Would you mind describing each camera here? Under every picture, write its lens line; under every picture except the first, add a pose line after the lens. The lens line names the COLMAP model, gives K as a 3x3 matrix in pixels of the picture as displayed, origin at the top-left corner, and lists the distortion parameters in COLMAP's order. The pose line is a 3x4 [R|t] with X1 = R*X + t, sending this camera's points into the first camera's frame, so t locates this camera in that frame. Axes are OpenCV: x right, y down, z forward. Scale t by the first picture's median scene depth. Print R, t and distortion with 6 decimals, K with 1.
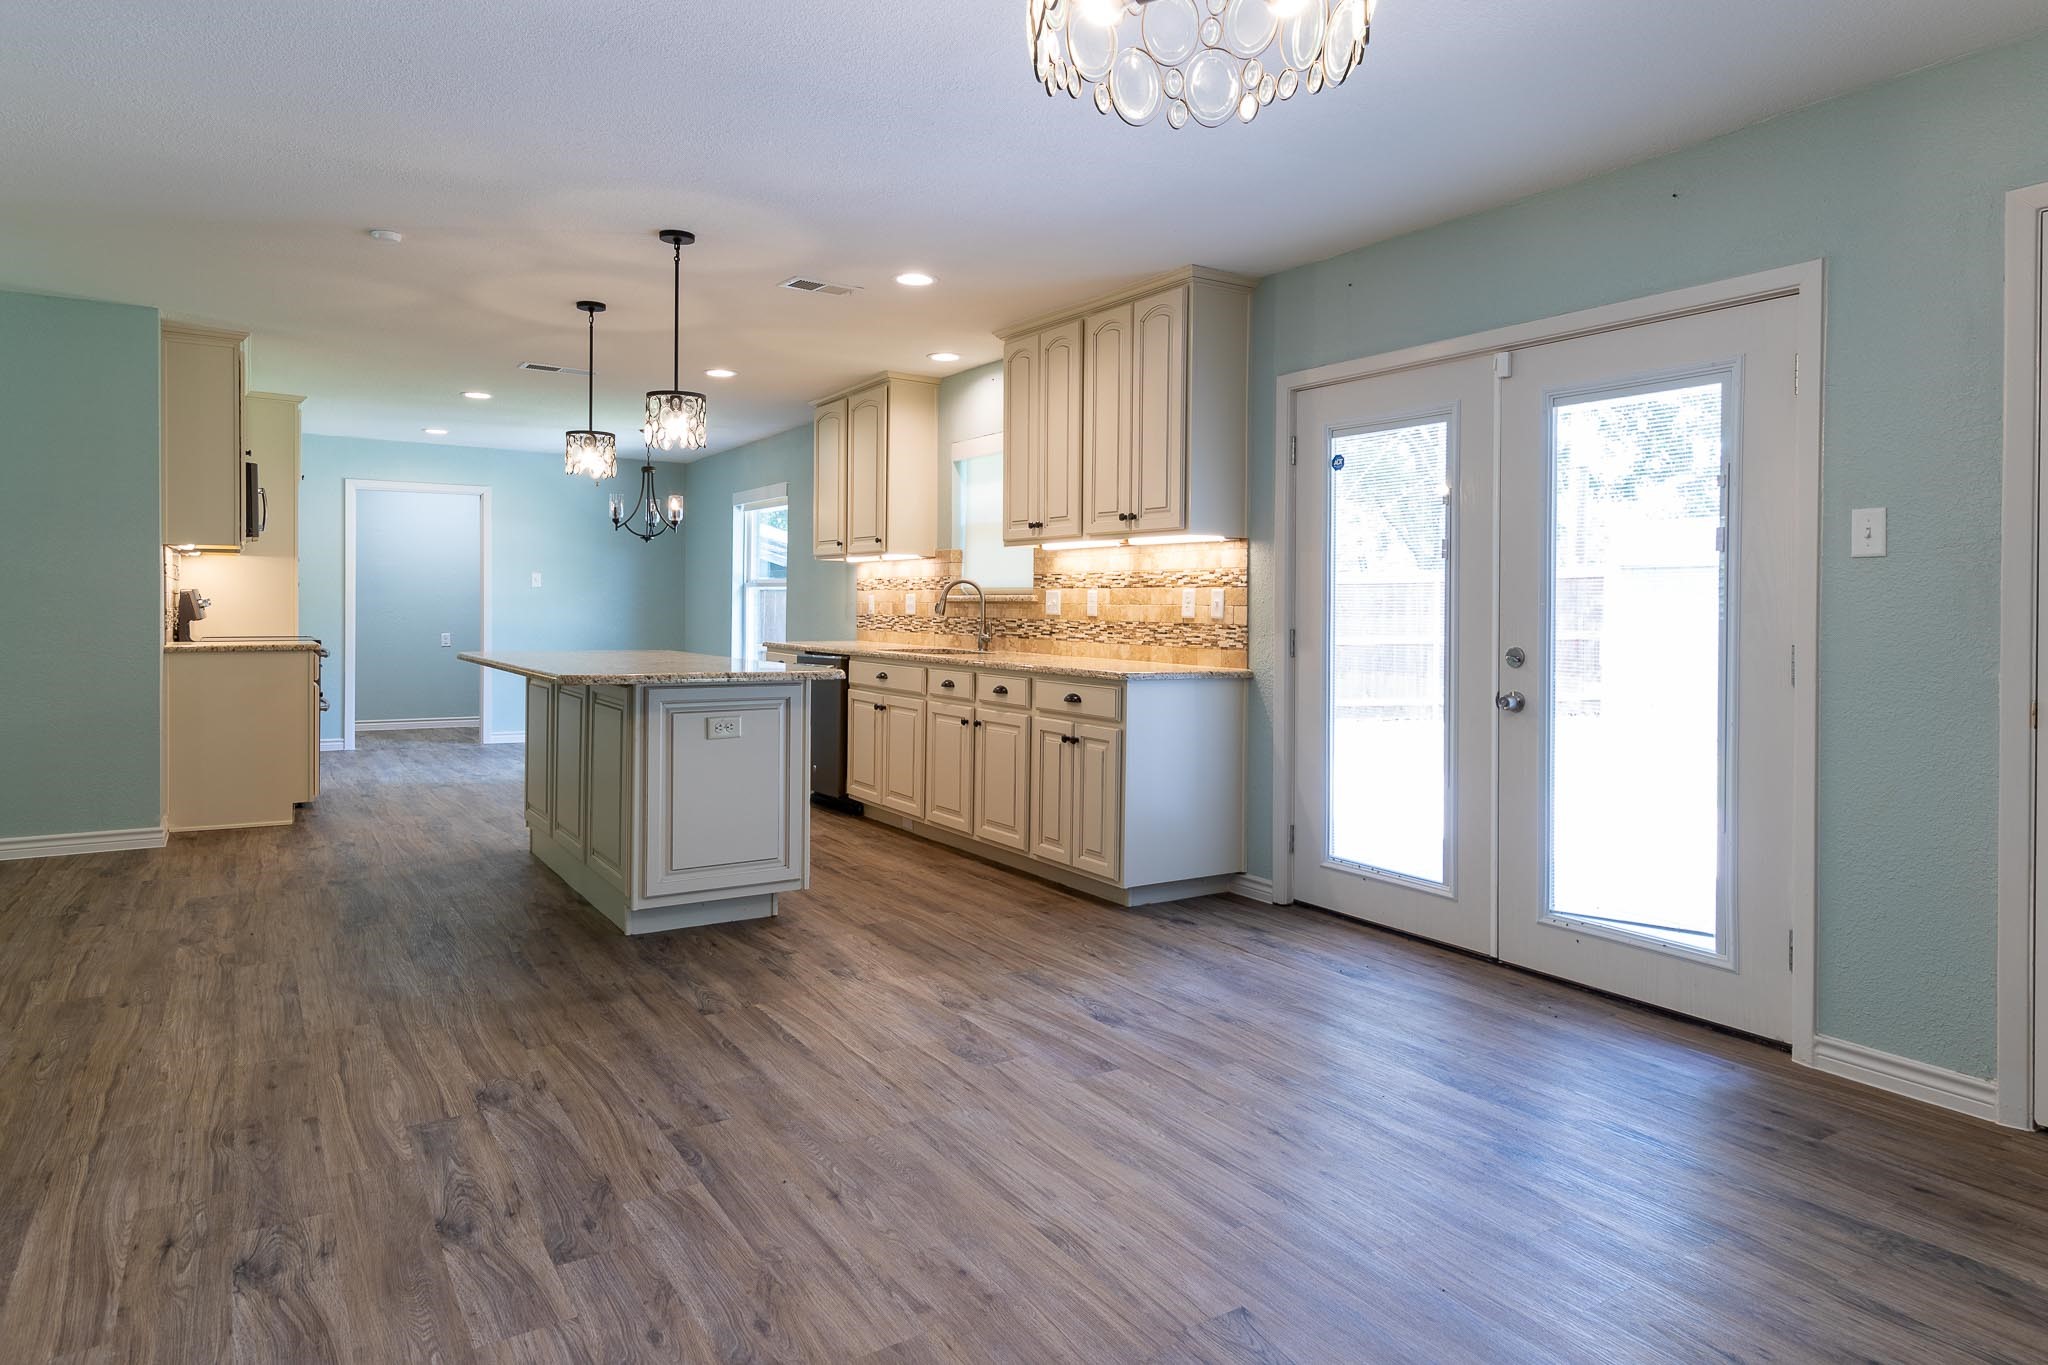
lens RADIAL K [[1173.4, 0, 1015.3], [0, 1173.4, 615.8], [0, 0, 1]] dist [0.000088, 0.000296]
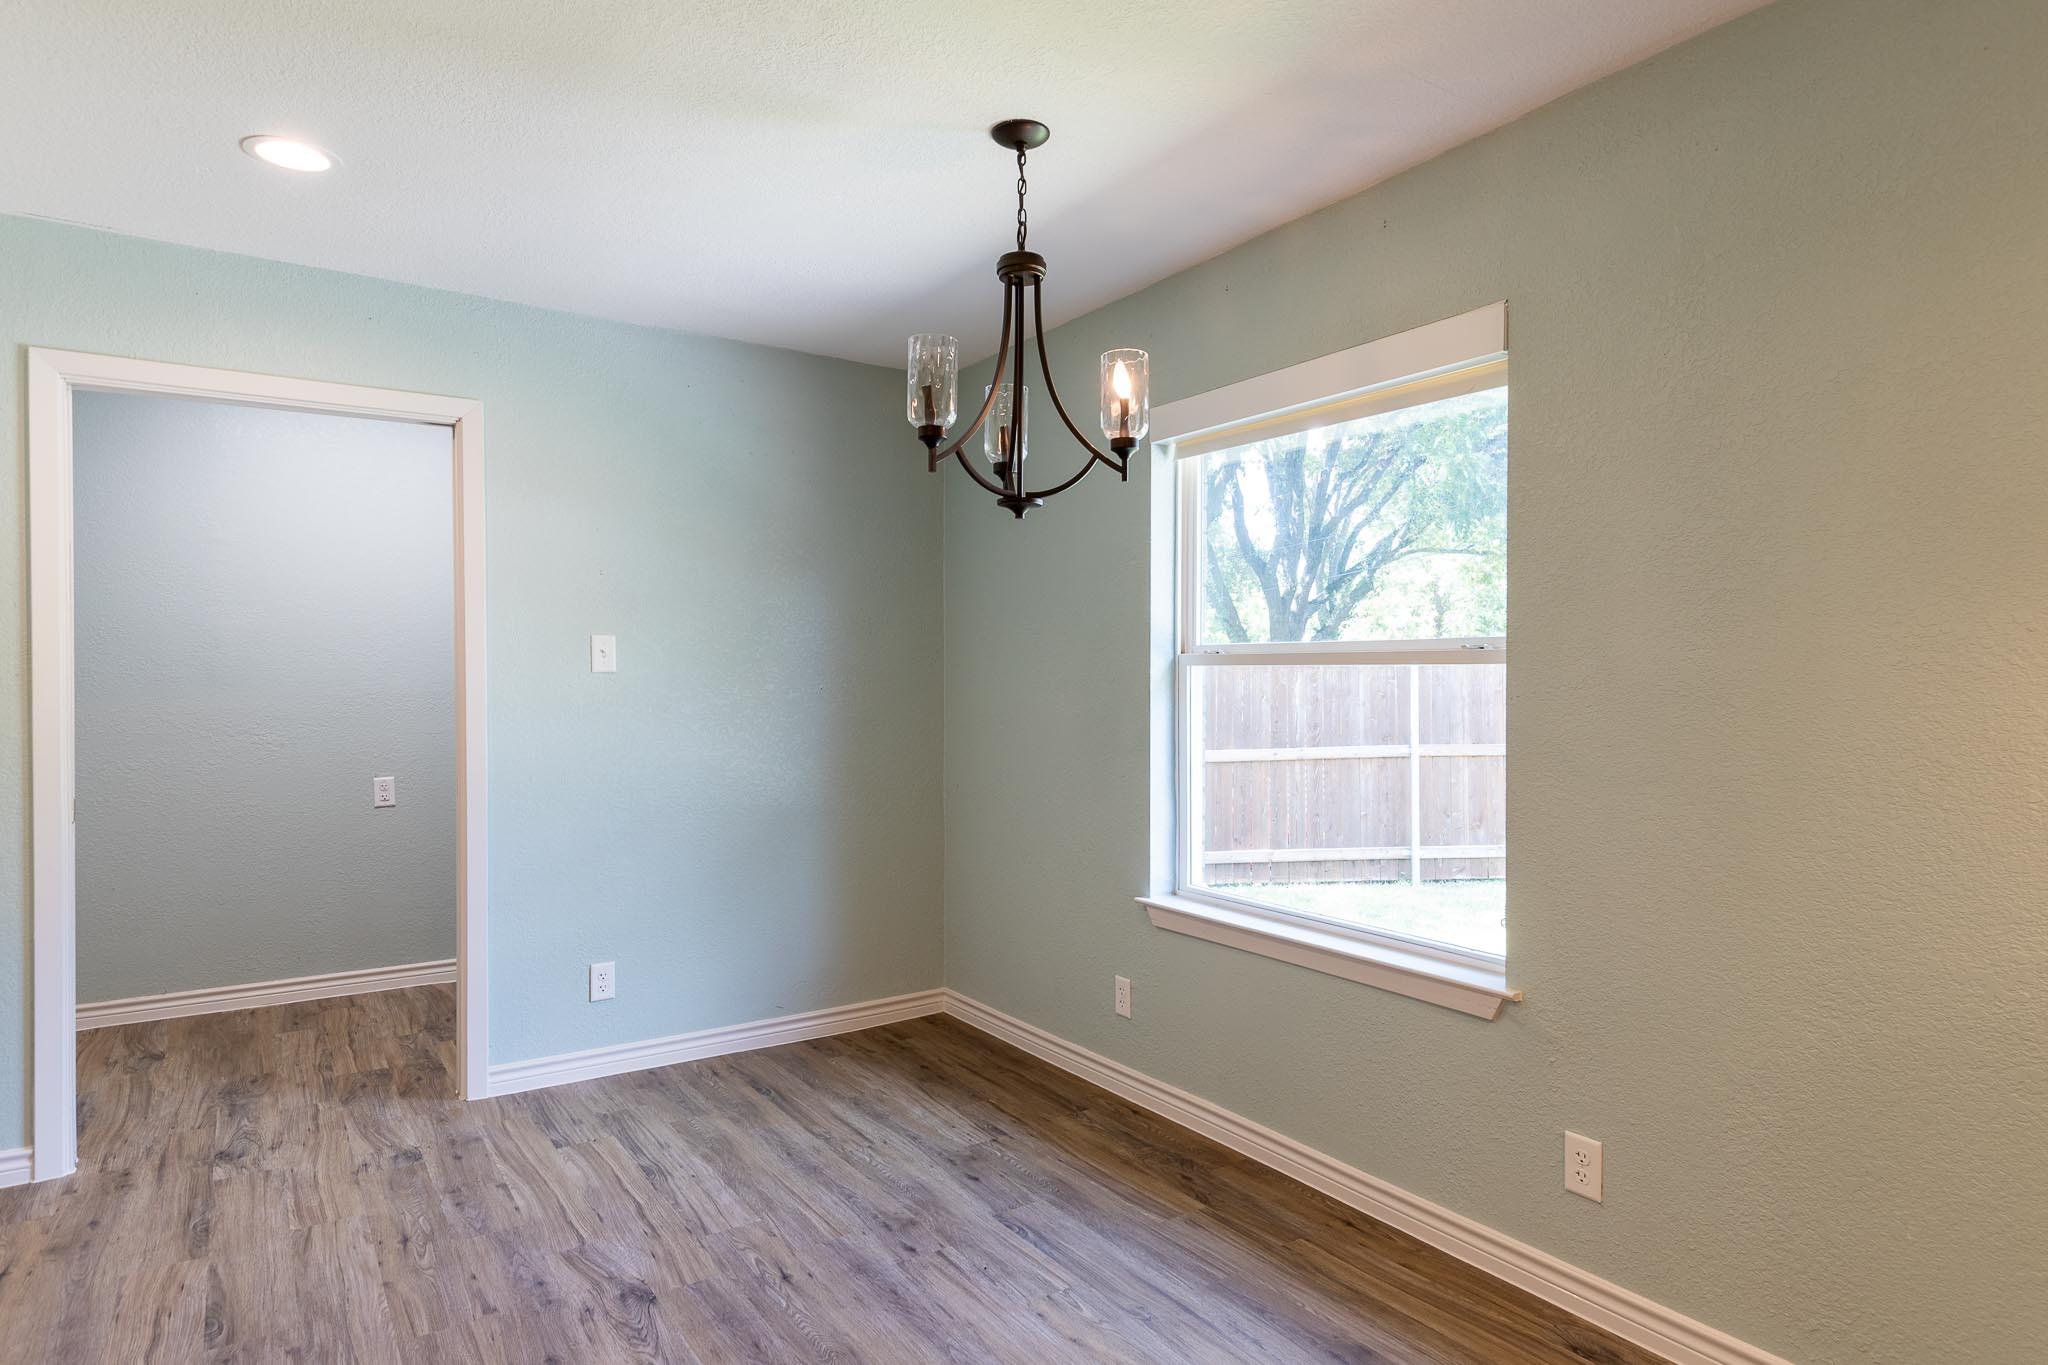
lens RADIAL K [[1161.2, 0, 1024.0], [0, 1161.2, 682.5], [0, 0, 1]] dist [0.005726, -0.001289]
pose [[0.999902, -0.011187, 0.008463, -0.475543], [0.011208, 0.999934, -0.002508, -0.031774], [-0.008435, 0.002603, 0.999961, 1.074124]]
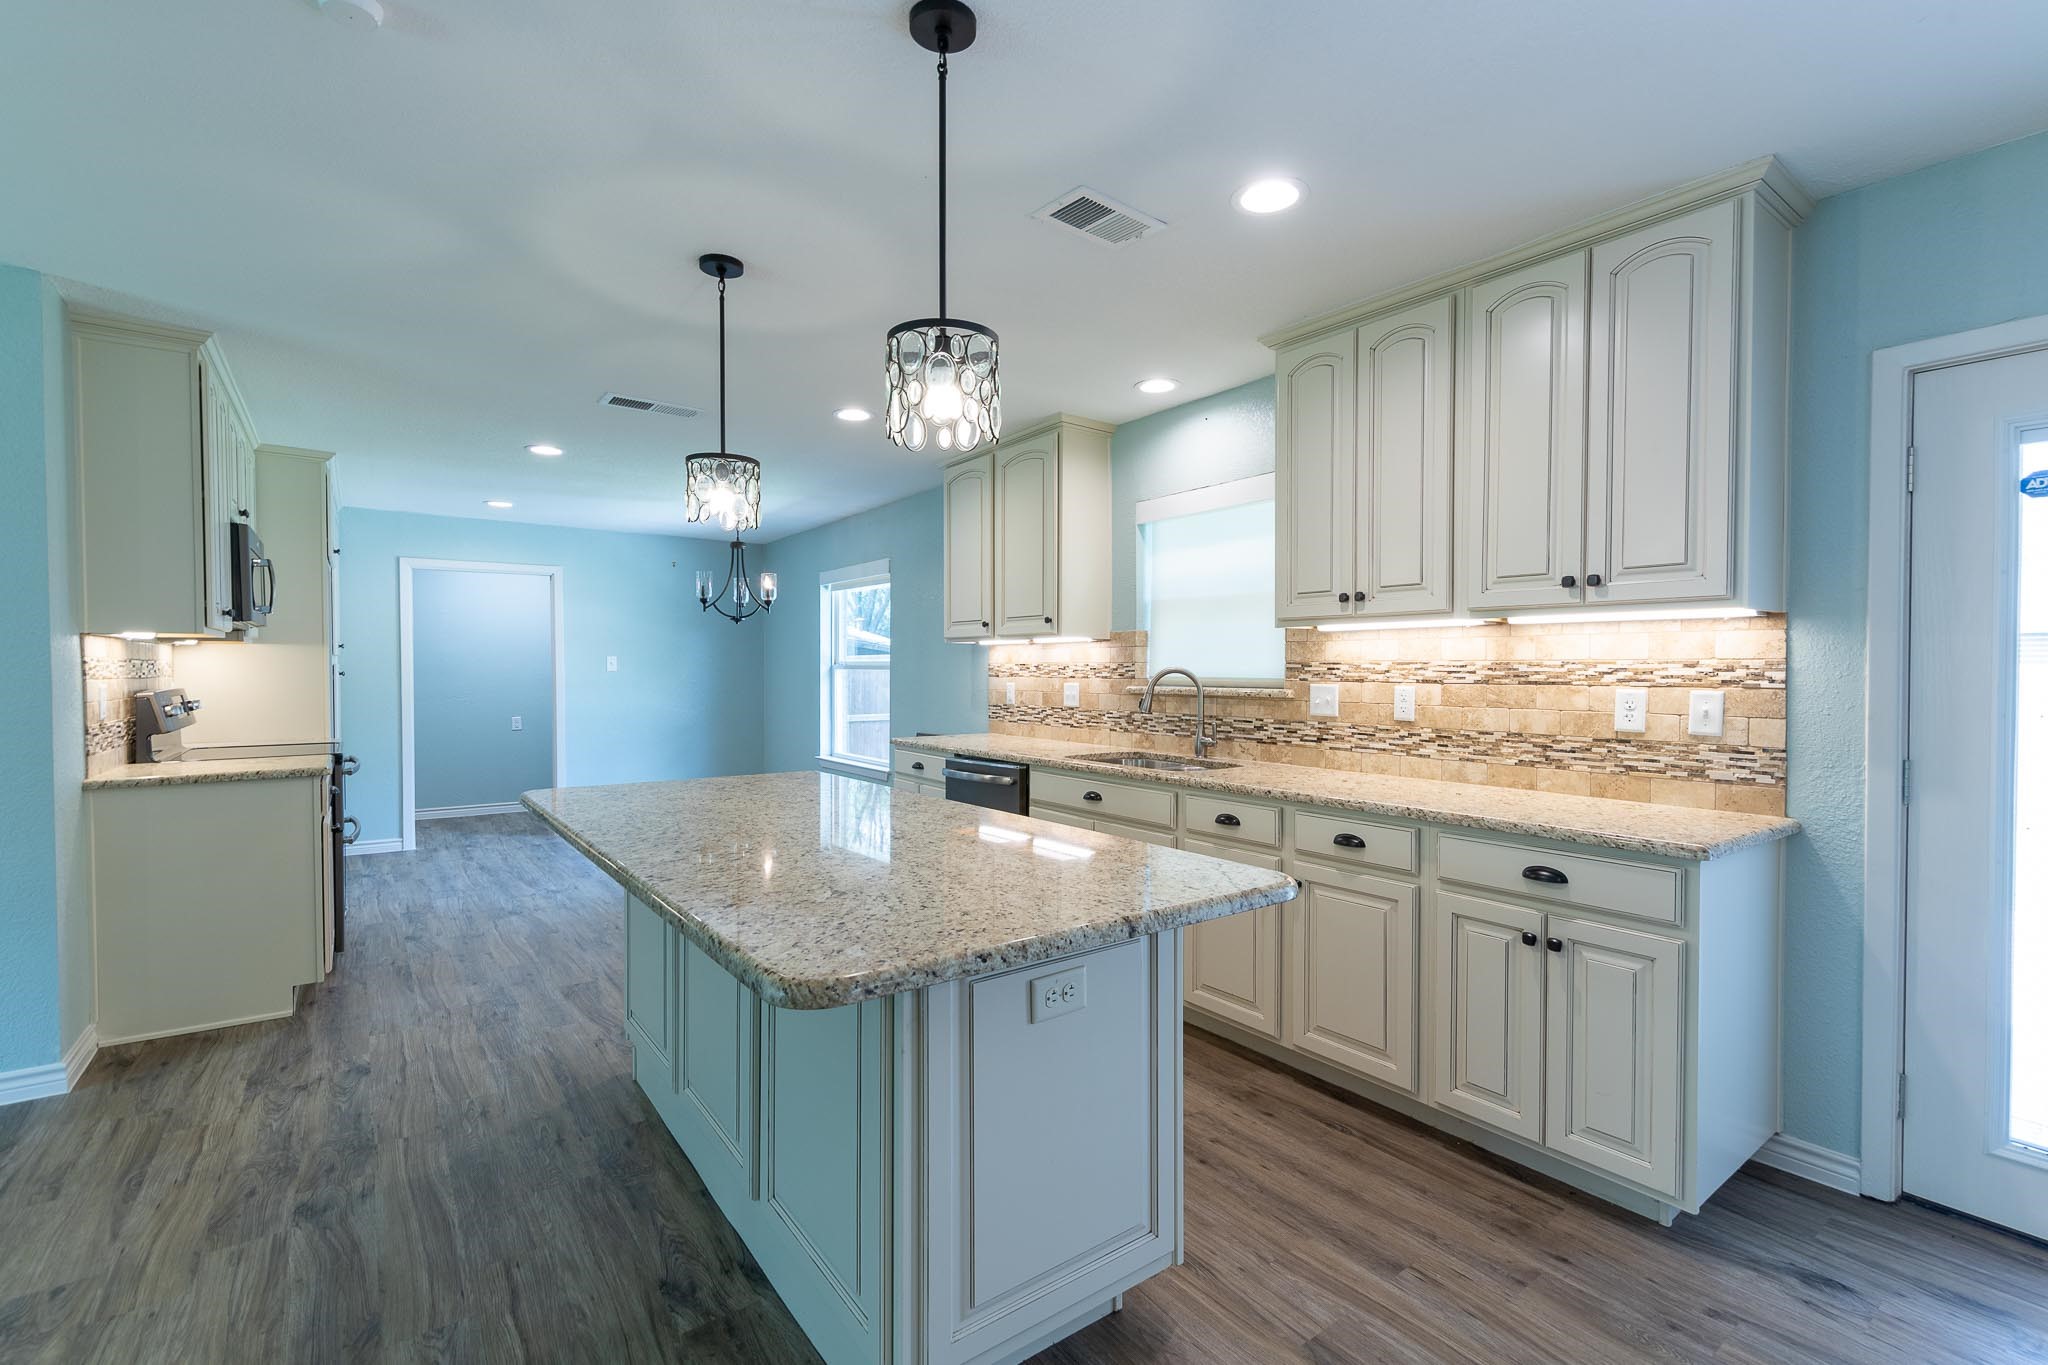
lens RADIAL K [[892.4, 0, 1024.0], [0, 892.4, 682.5], [0, 0, 1]] dist [0.001747, -0.000284]
pose [[0.998219, -0.010848, 0.058660, -0.195935], [0.010448, 0.999920, 0.007121, -0.028723], [-0.058733, -0.006495, 0.998253, 0.428421]]
